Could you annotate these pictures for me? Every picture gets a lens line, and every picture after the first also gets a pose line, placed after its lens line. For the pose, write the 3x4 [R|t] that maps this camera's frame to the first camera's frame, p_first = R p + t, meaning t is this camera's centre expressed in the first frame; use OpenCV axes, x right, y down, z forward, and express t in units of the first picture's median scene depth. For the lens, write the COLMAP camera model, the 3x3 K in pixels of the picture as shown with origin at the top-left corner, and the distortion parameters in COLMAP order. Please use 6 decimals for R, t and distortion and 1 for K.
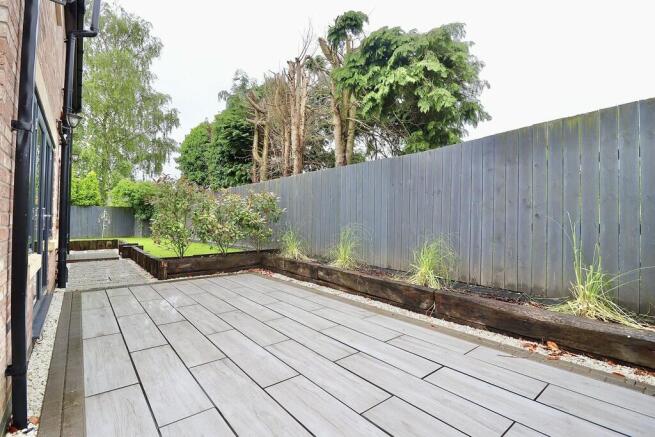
lens RADIAL K [[302.7, 0, 329.1], [0, 302.7, 209.8], [0, 0, 1]] dist [0.000337, -0.013761]
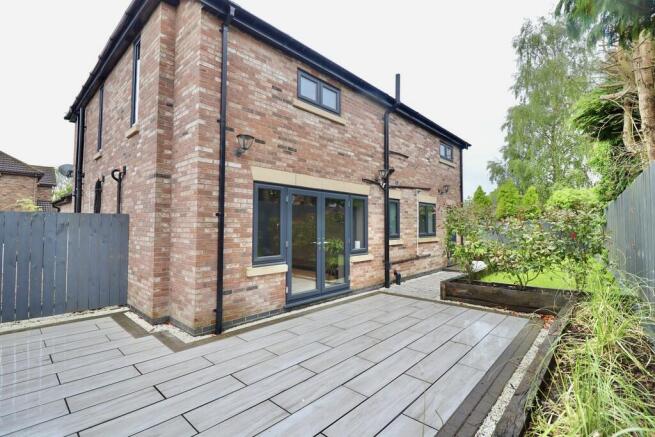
lens RADIAL K [[302.7, 0, 329.1], [0, 302.7, 209.8], [0, 0, 1]] dist [0.000337, -0.013761]
pose [[0.131394, -0.056264, -0.989732, 0.399744], [0.033574, 0.998068, -0.052281, -0.037468], [0.990762, -0.026360, 0.133029, 0.381425]]
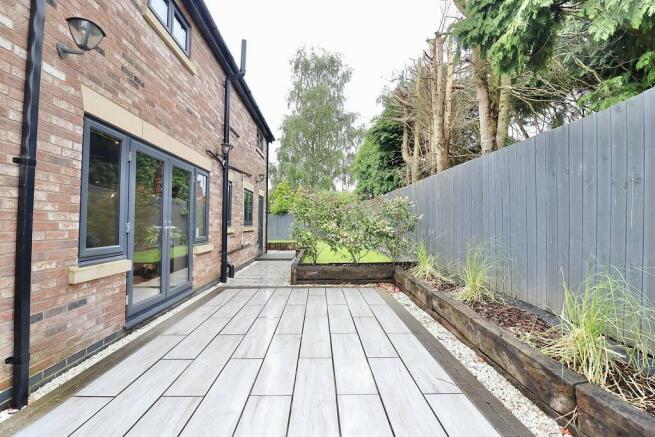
lens RADIAL K [[302.7, 0, 329.1], [0, 302.7, 209.8], [0, 0, 1]] dist [0.000337, -0.013761]
pose [[0.790506, -0.028432, -0.611793, 0.174262], [0.020245, 0.999589, -0.020294, -0.006775], [0.612119, 0.003657, 0.790757, 0.192135]]
